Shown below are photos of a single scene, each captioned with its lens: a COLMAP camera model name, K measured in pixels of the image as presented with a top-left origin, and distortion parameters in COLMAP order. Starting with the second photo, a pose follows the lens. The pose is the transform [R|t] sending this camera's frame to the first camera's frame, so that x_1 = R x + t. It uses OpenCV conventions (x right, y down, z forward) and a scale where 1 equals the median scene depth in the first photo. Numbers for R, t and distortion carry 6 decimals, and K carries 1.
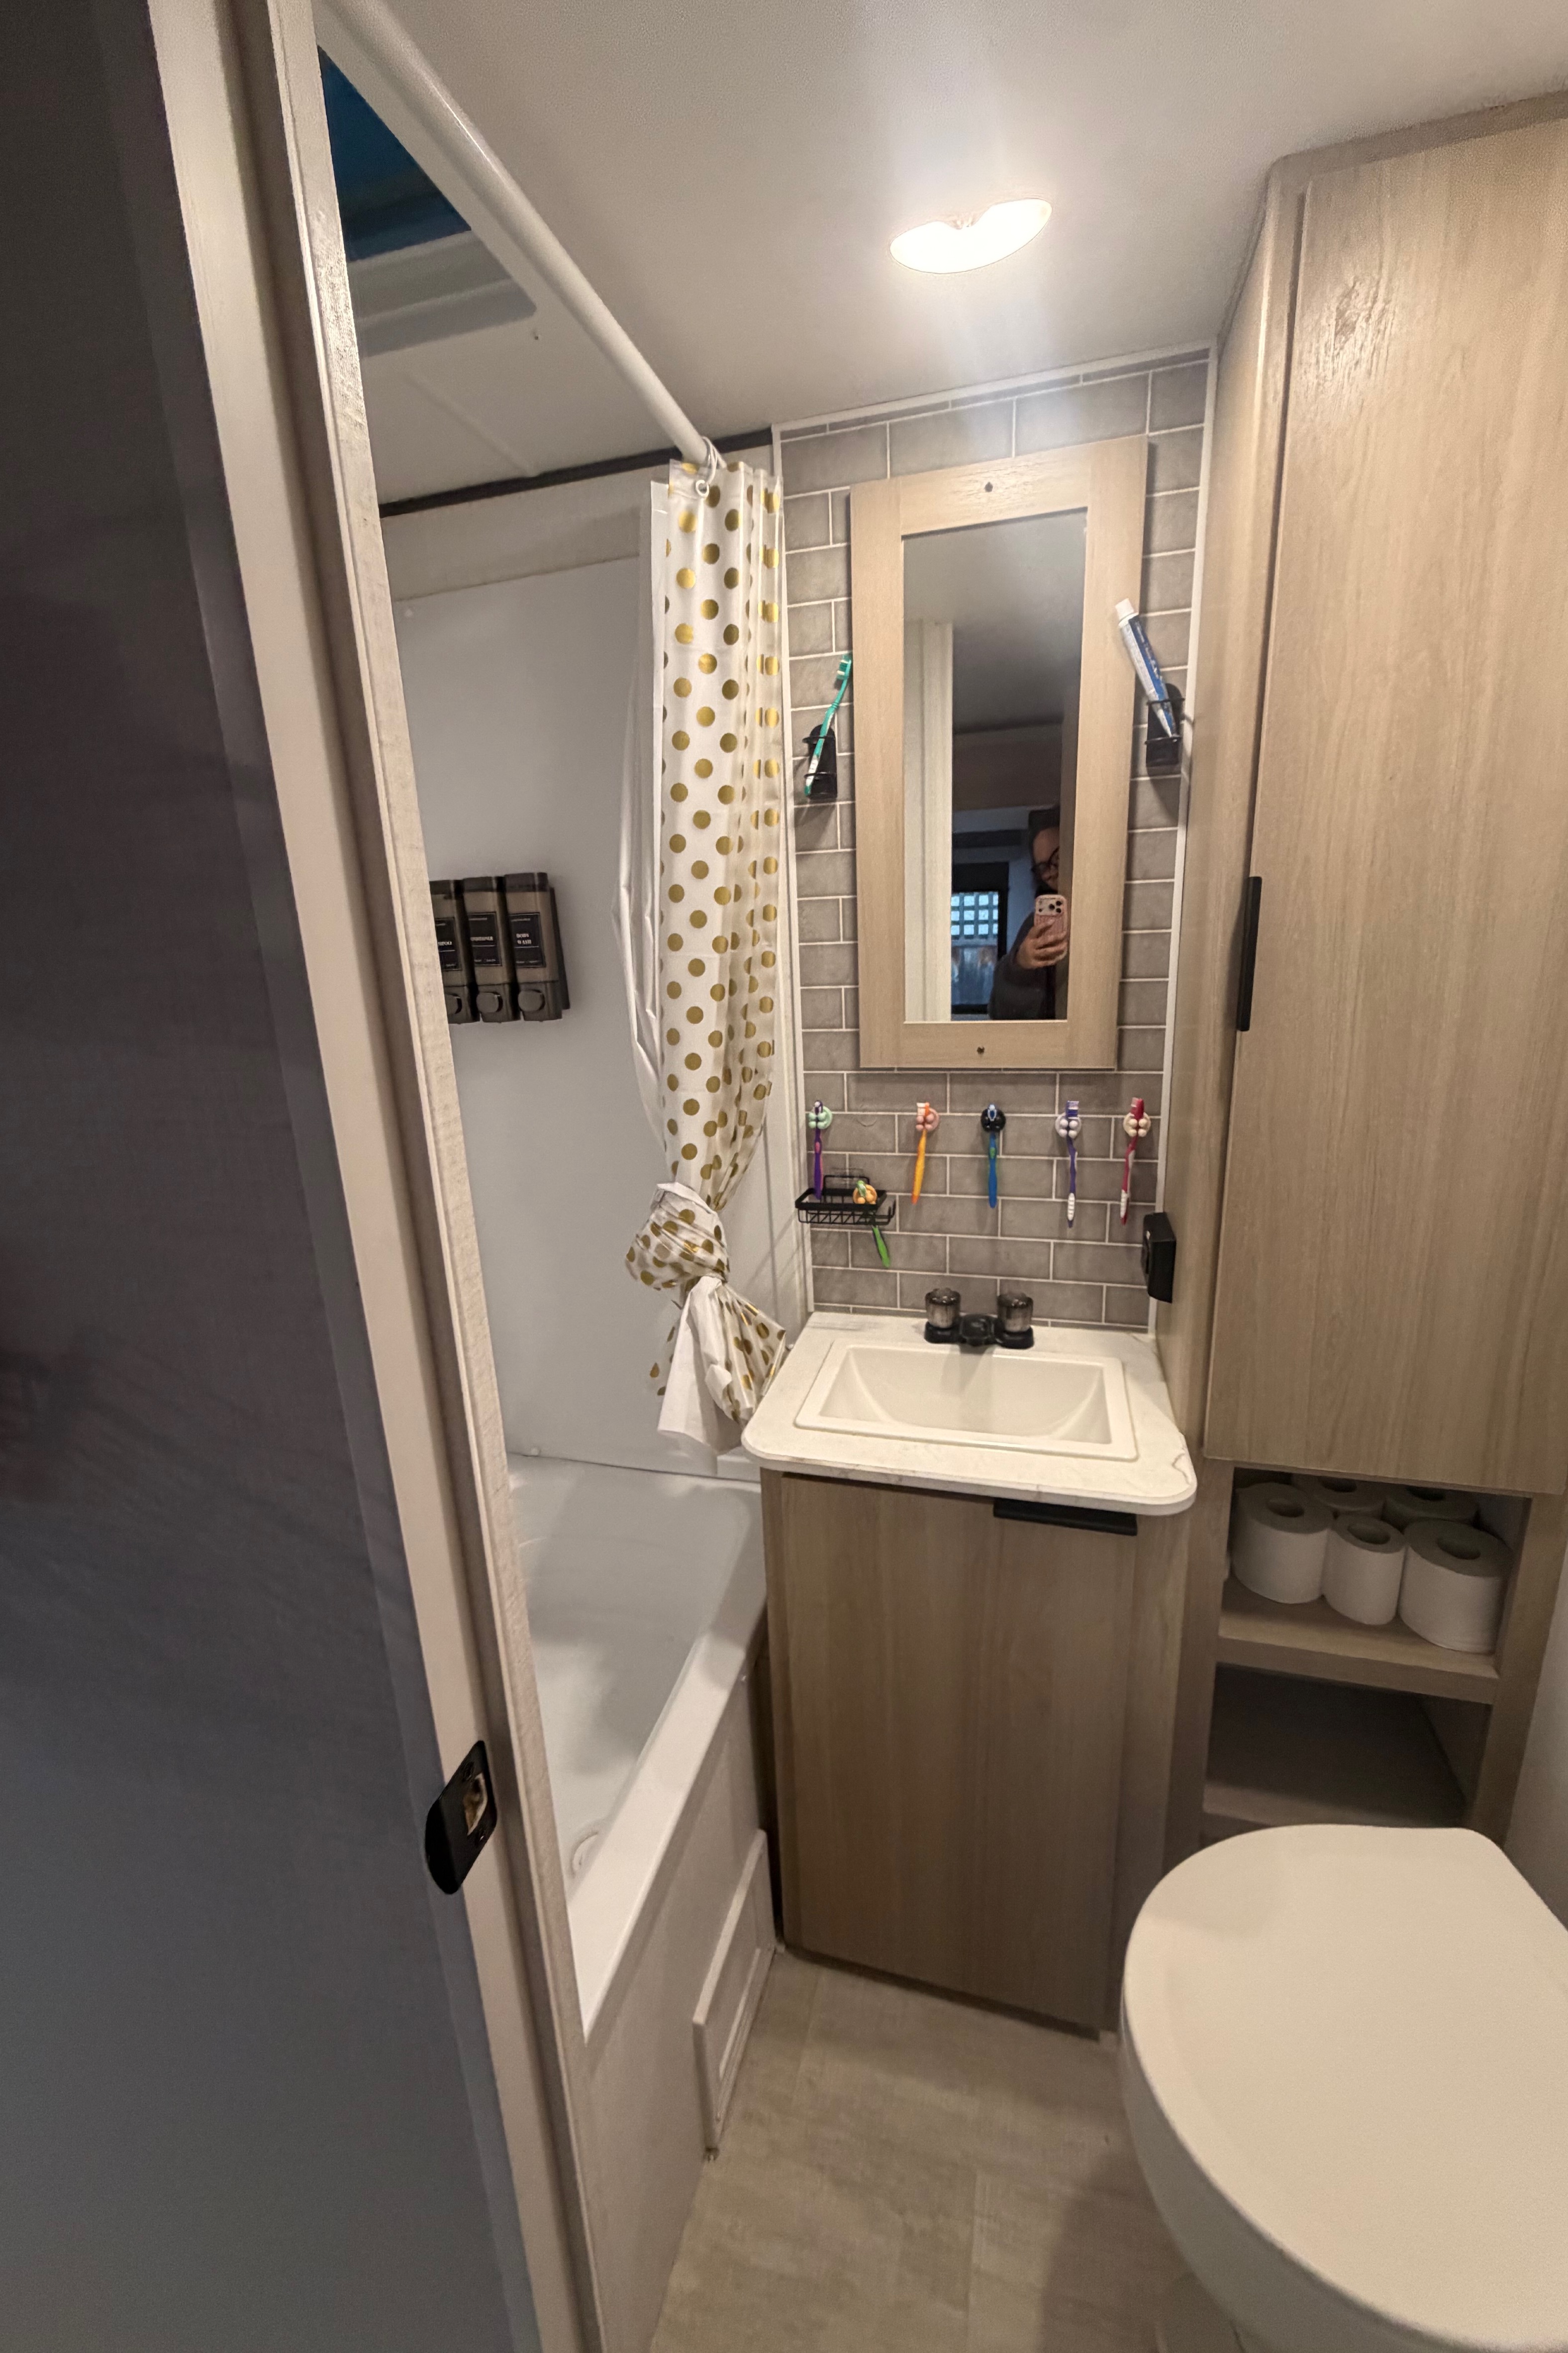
lens RADIAL K [[936.3, 0, 783.9], [0, 936.3, 1169.1], [0, 0, 1]] dist [-0.000969, -0.001097]
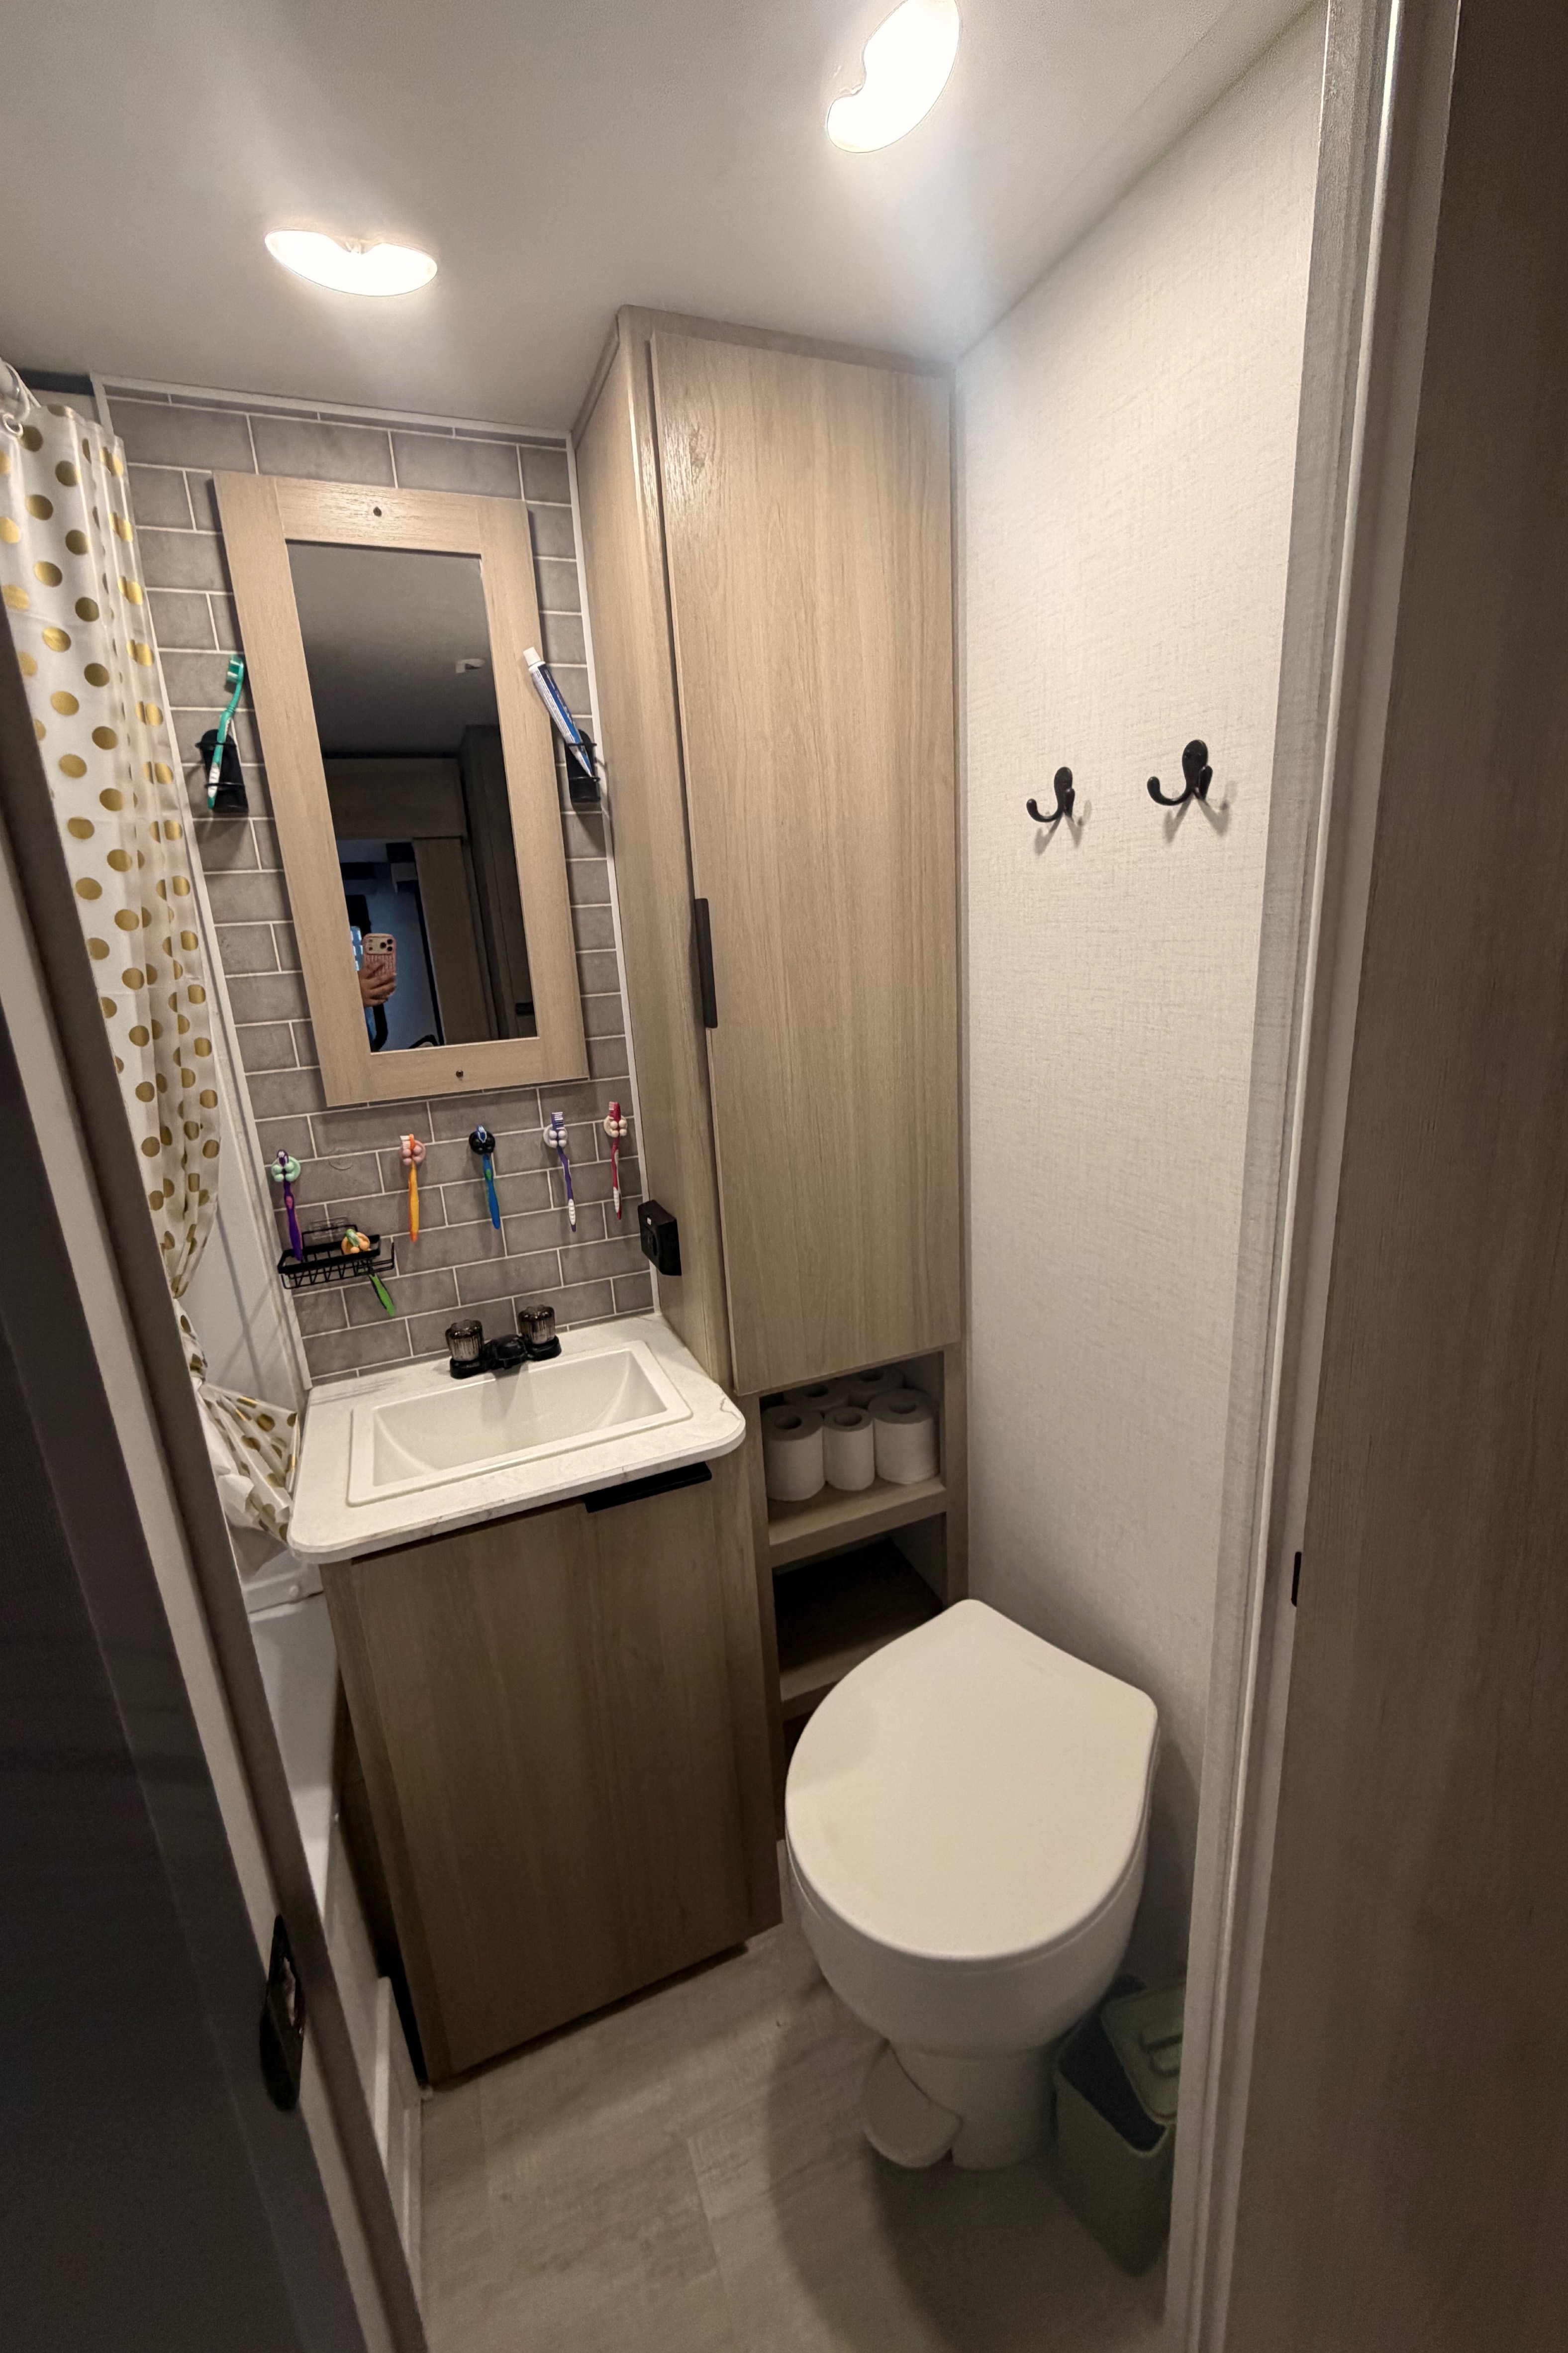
lens RADIAL K [[936.3, 0, 783.9], [0, 936.3, 1169.1], [0, 0, 1]] dist [-0.000969, -0.001097]
pose [[0.785888, -0.162646, 0.596595, -0.135487], [0.184719, 0.982485, 0.024520, 0.011970], [-0.590134, 0.090933, 0.802168, 0.009983]]
